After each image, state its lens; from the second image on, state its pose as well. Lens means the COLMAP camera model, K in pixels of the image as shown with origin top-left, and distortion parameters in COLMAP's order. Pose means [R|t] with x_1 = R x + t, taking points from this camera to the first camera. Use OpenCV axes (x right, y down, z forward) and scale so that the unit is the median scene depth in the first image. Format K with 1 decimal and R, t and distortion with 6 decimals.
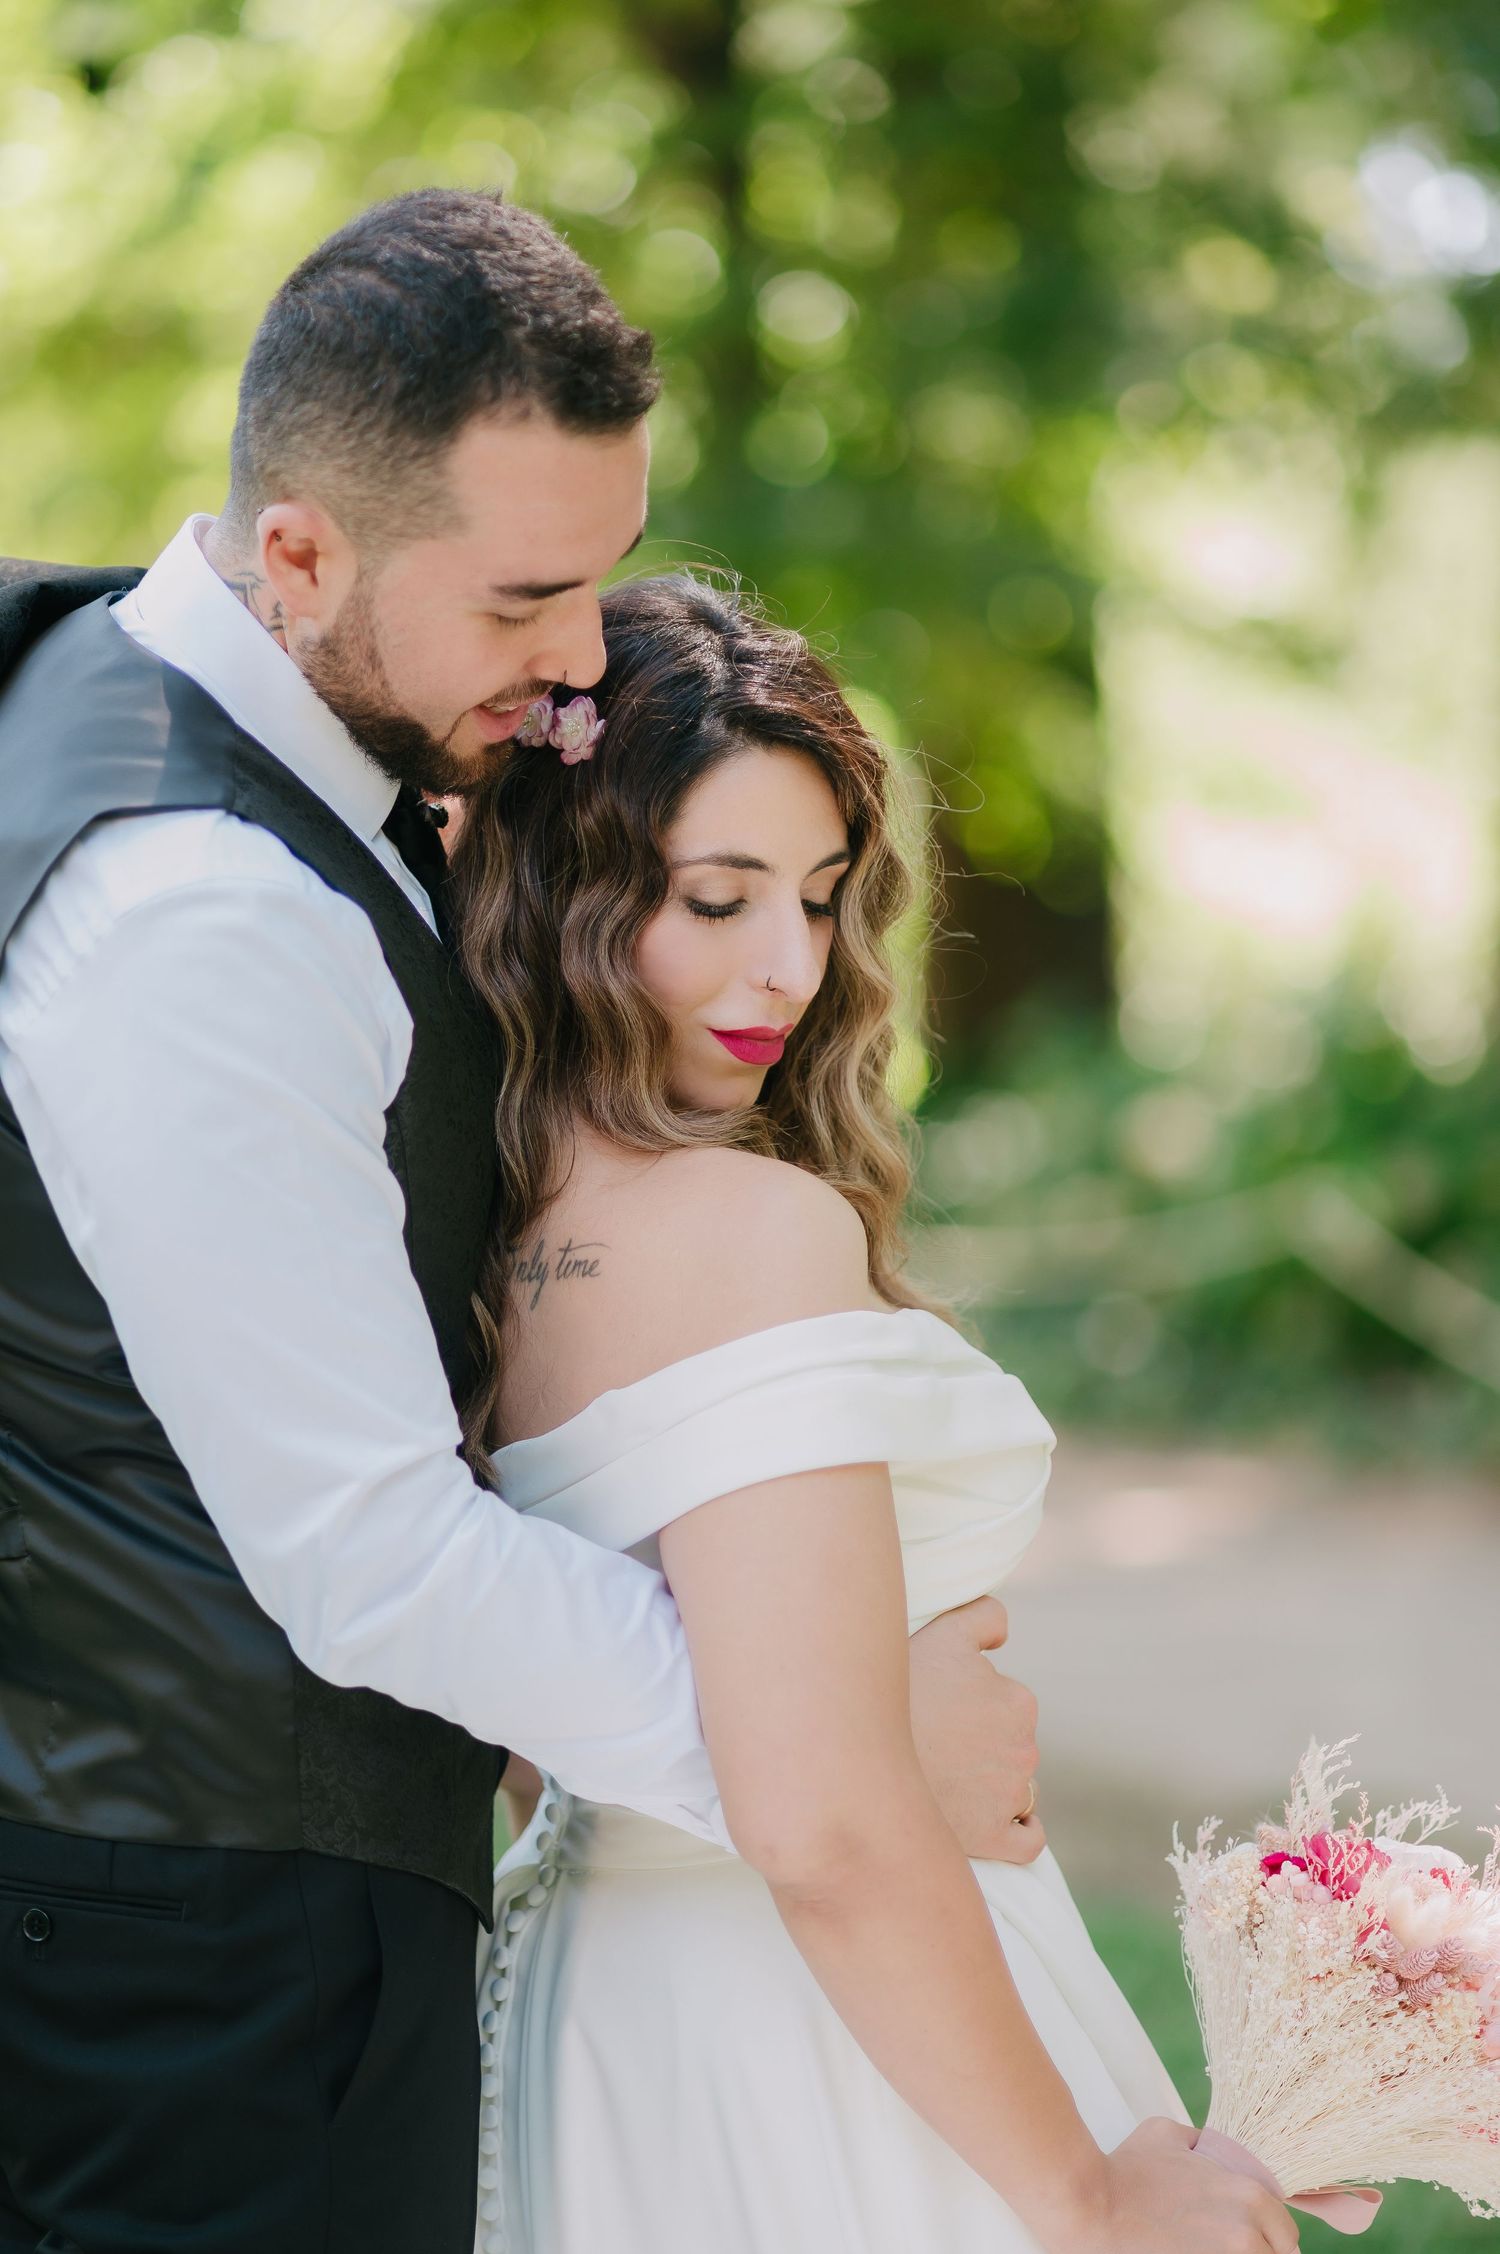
lens RADIAL K [[6621.7, 0, 750.0], [0, 6621.7, 1127.0], [0, 0, 1]] dist [0.009257, -0.053015]
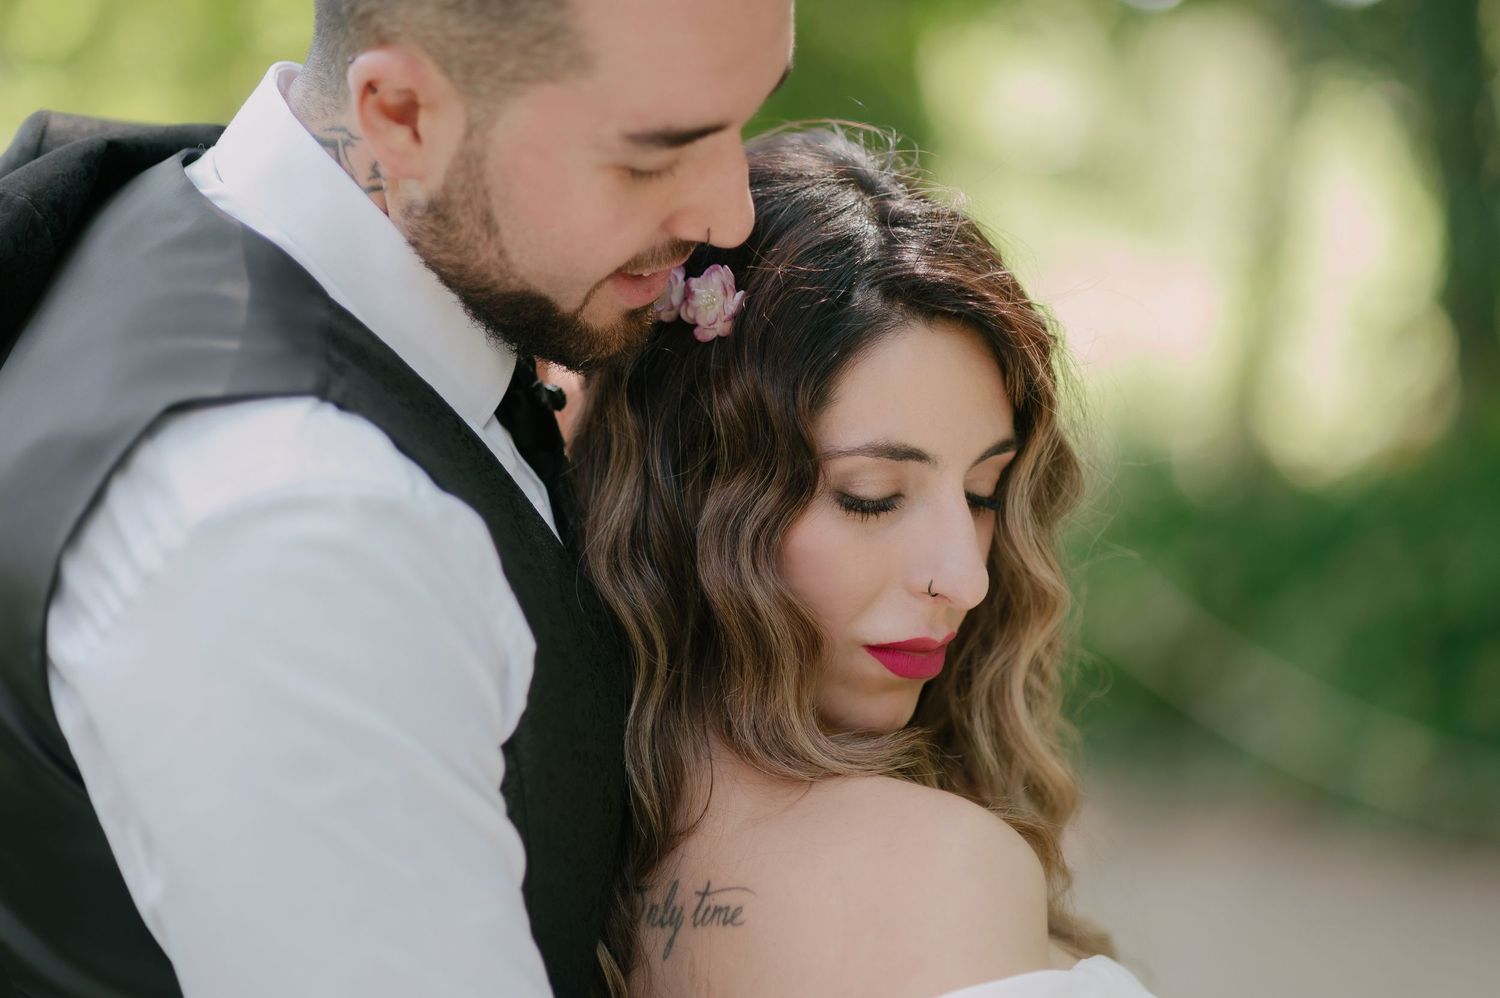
lens RADIAL K [[4406.6, 0, 743.3], [0, 4406.6, 468.3], [0, 0, 1]] dist [0.009257, -0.053015]
pose [[0.999775, 0.000197, 0.021234, -0.034850], [0.000082, 0.999914, -0.013112, -0.030112], [-0.021234, 0.013111, 0.999689, 0.410950]]
